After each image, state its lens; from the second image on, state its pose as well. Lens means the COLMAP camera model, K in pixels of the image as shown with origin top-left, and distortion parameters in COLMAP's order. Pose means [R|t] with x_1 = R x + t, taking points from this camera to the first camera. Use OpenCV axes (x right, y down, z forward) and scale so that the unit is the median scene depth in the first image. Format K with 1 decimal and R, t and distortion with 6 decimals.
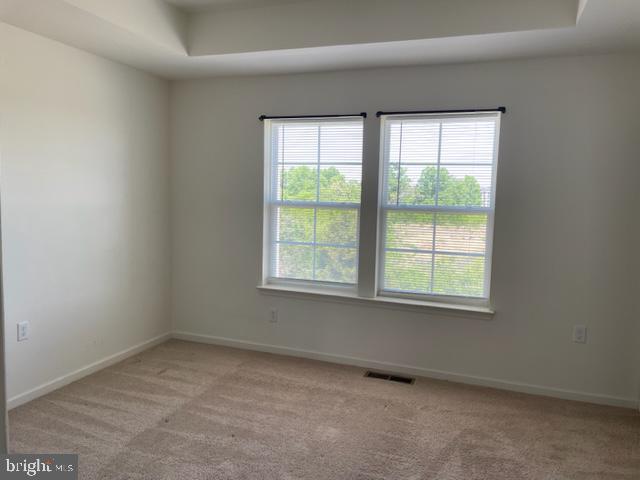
lens RADIAL K [[481.5, 0, 321.4], [0, 481.5, 235.3], [0, 0, 1]] dist [0.032253, -0.017087]
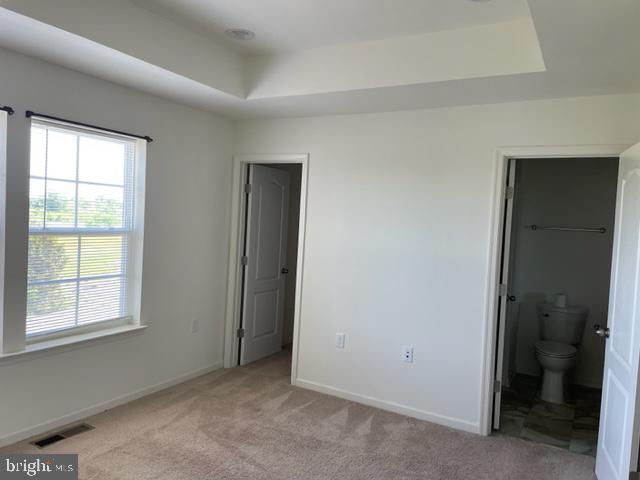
lens RADIAL K [[481.5, 0, 321.4], [0, 481.5, 245.3], [0, 0, 1]] dist [0.032253, -0.017087]
pose [[0.175076, -0.075222, 0.981677, -0.585695], [0.035115, 0.996920, 0.070127, -0.078114], [-0.983929, 0.022194, 0.177178, 0.399082]]
